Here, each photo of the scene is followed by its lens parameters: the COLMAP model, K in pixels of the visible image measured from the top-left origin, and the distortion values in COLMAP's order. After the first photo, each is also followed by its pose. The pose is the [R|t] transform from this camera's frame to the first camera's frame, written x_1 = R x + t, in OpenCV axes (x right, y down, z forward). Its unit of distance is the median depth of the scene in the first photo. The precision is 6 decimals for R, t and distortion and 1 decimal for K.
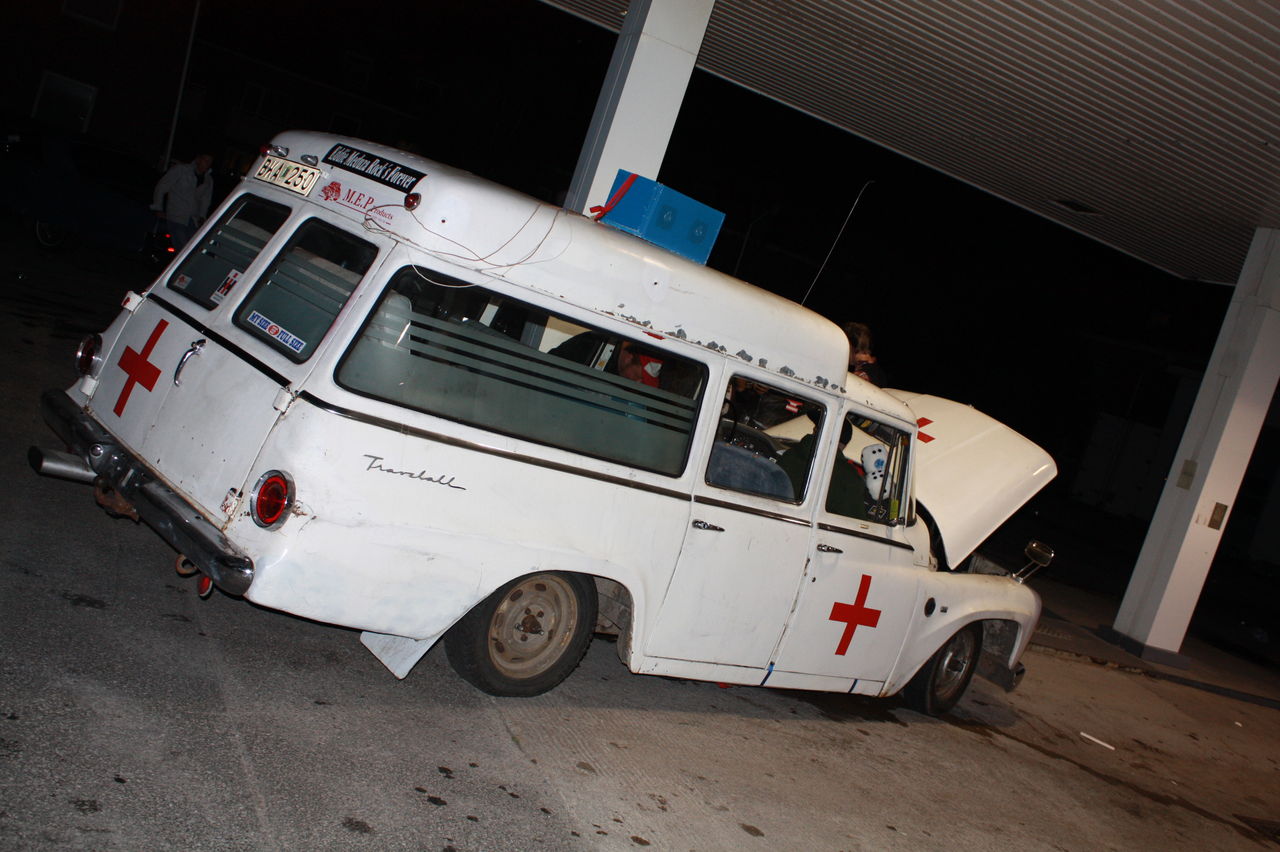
lens RADIAL K [[1353.0, 0, 640.0], [0, 1353.0, 426.0], [0, 0, 1]] dist [-0.000673, 0.010246]
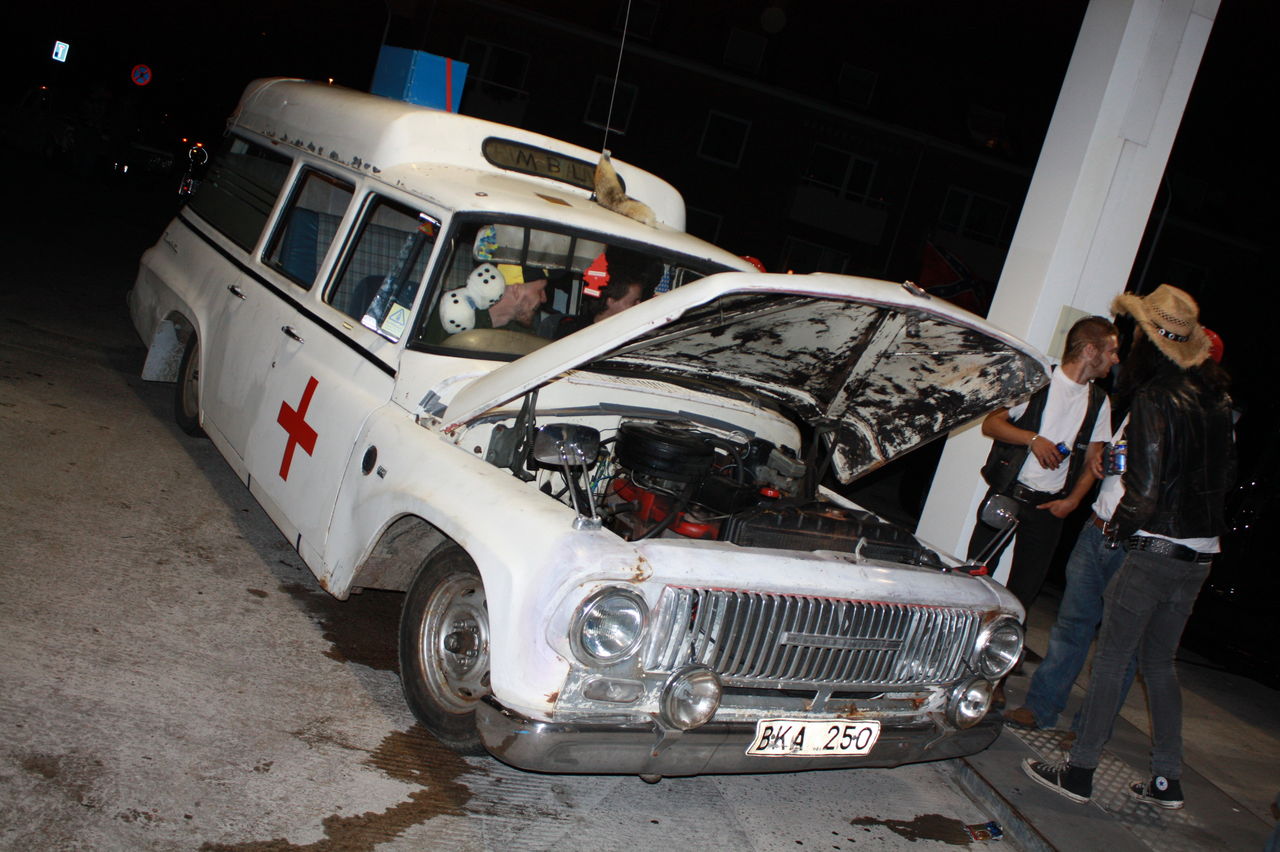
lens RADIAL K [[1353.0, 0, 640.0], [0, 1353.0, 426.0], [0, 0, 1]] dist [-0.000673, 0.010246]
pose [[-0.118954, -0.232540, -0.965285, 0.950969], [-0.413933, 0.895290, -0.164669, 0.197801], [0.902502, 0.379975, -0.202755, 1.426340]]
